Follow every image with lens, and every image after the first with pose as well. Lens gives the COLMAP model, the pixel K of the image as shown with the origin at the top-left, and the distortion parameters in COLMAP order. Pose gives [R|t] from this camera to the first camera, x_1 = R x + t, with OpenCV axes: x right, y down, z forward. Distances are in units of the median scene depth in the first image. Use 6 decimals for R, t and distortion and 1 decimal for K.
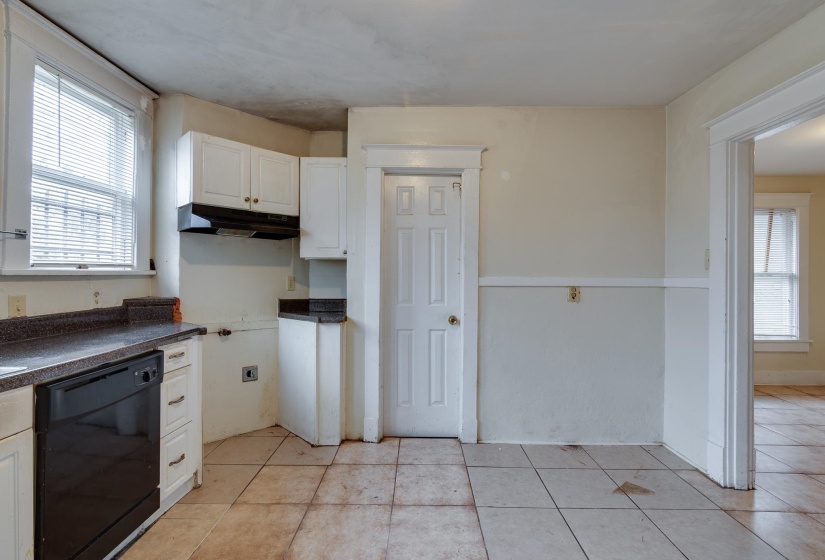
lens RADIAL K [[400.7, 0, 415.6], [0, 400.7, 279.5], [0, 0, 1]] dist [-0.003460, 0.003158]
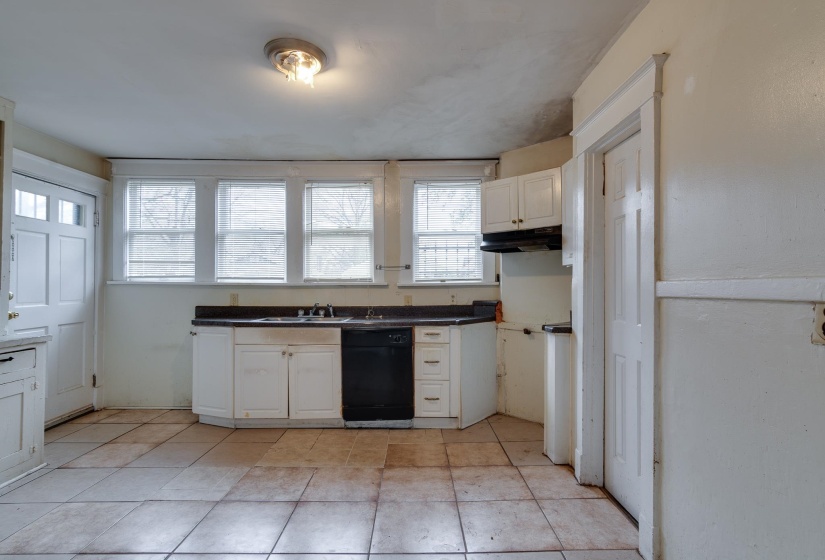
lens RADIAL K [[400.7, 0, 409.5], [0, 400.7, 279.6], [0, 0, 1]] dist [-0.003460, 0.003158]
pose [[0.004081, -0.026597, -0.999638, 0.826115], [-0.002366, 0.999643, -0.026607, 0.008839], [0.999989, 0.002473, 0.004017, 0.716256]]
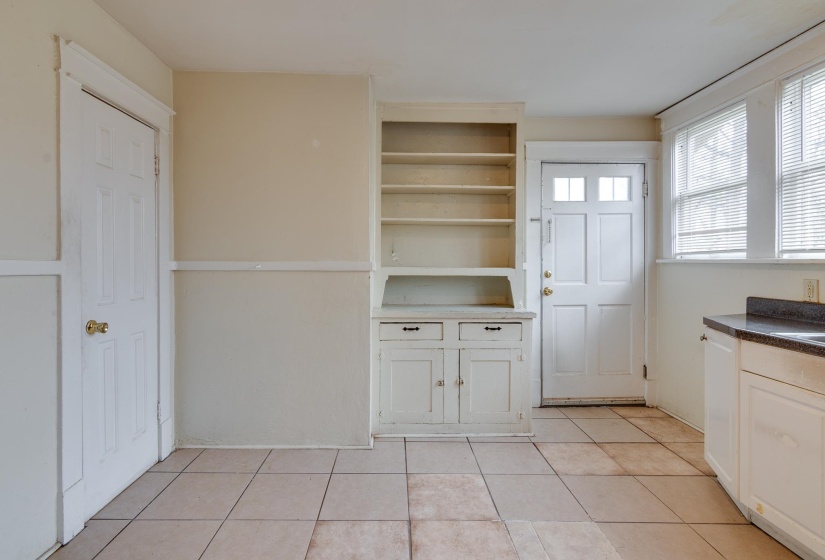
lens RADIAL K [[400.7, 0, 396.9], [0, 400.7, 265.1], [0, 0, 1]] dist [-0.003460, 0.003158]
pose [[-0.999938, -0.008345, -0.007363, 0.156698], [-0.008358, 0.999963, 0.001779, -0.000020], [0.007348, 0.001840, -0.999971, 0.870130]]
